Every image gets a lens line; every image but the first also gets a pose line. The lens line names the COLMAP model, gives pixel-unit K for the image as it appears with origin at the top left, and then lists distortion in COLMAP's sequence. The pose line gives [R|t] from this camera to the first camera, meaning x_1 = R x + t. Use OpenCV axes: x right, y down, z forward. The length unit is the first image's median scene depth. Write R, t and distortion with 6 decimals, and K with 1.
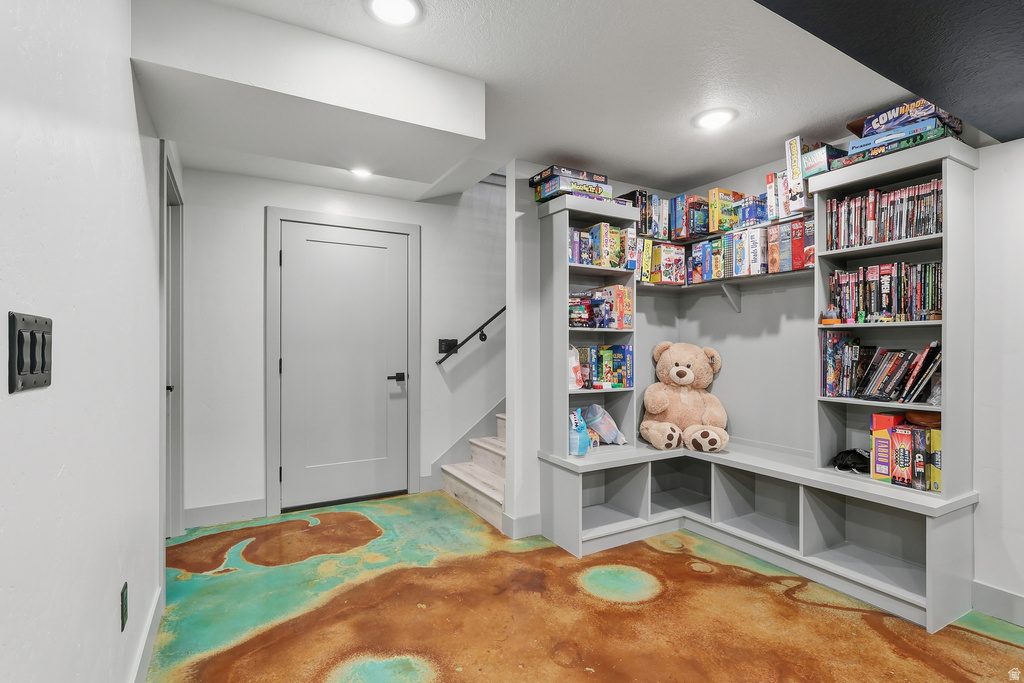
lens RADIAL K [[485.3, 0, 512.6], [0, 485.3, 344.6], [0, 0, 1]] dist [0.004099, 0.000071]
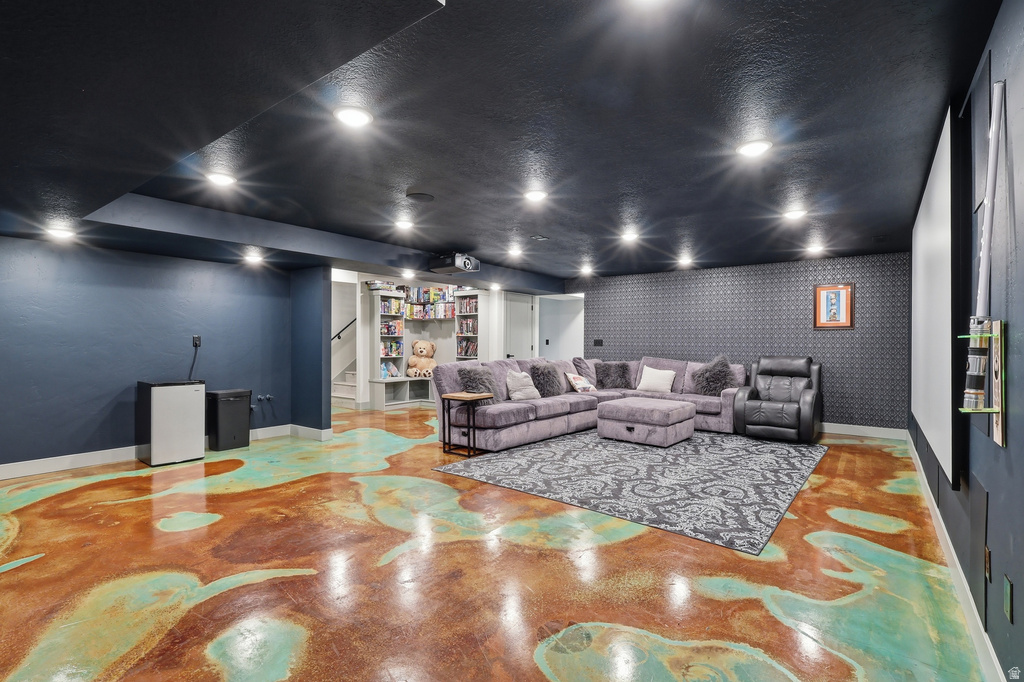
lens RADIAL K [[485.3, 0, 513.9], [0, 485.3, 342.4], [0, 0, 1]] dist [0.004099, 0.000071]
pose [[0.917346, -0.000328, 0.398092, -0.292298], [-0.001503, 0.999990, 0.004288, -0.004713], [-0.398089, -0.004532, 0.917336, -1.886562]]
